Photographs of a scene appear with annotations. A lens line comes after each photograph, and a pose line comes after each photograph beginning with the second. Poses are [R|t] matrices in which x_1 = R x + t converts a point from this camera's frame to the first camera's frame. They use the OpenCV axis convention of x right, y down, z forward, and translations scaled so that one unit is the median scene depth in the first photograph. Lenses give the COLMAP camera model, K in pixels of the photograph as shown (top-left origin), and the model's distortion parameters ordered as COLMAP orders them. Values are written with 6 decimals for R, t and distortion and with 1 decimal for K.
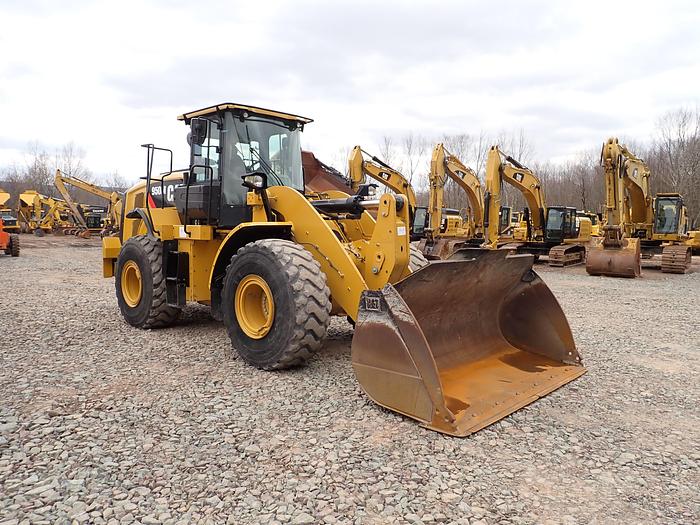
lens RADIAL K [[518.7, 0, 361.2], [0, 518.7, 260.7], [0, 0, 1]] dist [0.001117, -0.000379]
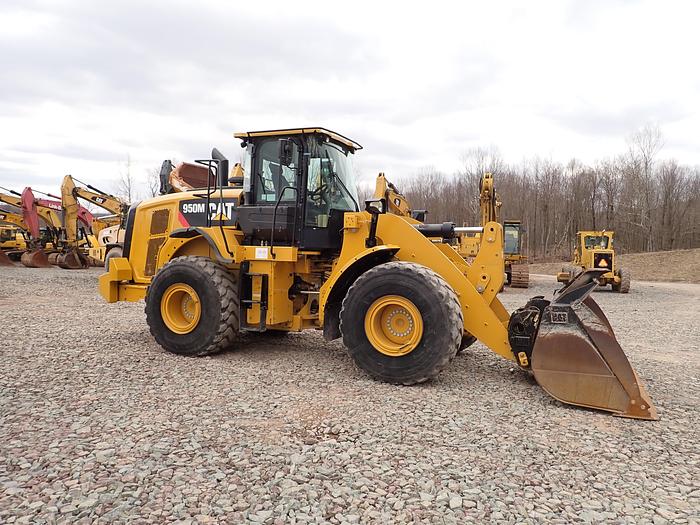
lens RADIAL K [[522.0, 0, 356.7], [0, 522.0, 262.9], [0, 0, 1]] dist [0.007954, -0.002356]
pose [[0.940521, 0.001540, 0.339733, -0.248462], [0.009113, 0.999516, -0.029760, -0.003160], [-0.339614, 0.031086, 0.940051, 0.009128]]
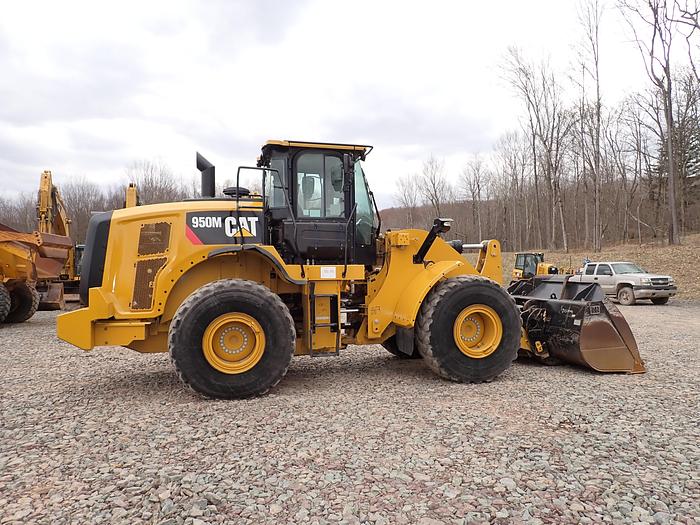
lens RADIAL K [[522.0, 0, 356.7], [0, 522.0, 262.9], [0, 0, 1]] dist [0.007954, -0.002356]
pose [[0.524819, -0.008592, 0.851171, -0.537433], [0.069520, 0.997041, -0.032800, -0.018900], [-0.848370, 0.076387, 0.523863, 0.231514]]
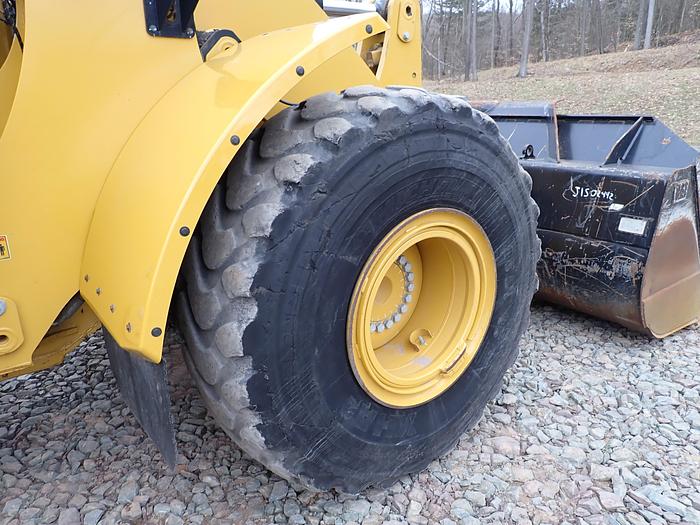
lens RADIAL K [[521.4, 0, 352.0], [0, 521.4, 263.7], [0, 0, 1]] dist [0.005333, 0.002020]
pose [[0.174049, -0.298153, 0.938516, -0.195723], [0.075280, 0.954302, 0.289207, -0.012705], [-0.981855, 0.020315, 0.188541, 0.384209]]
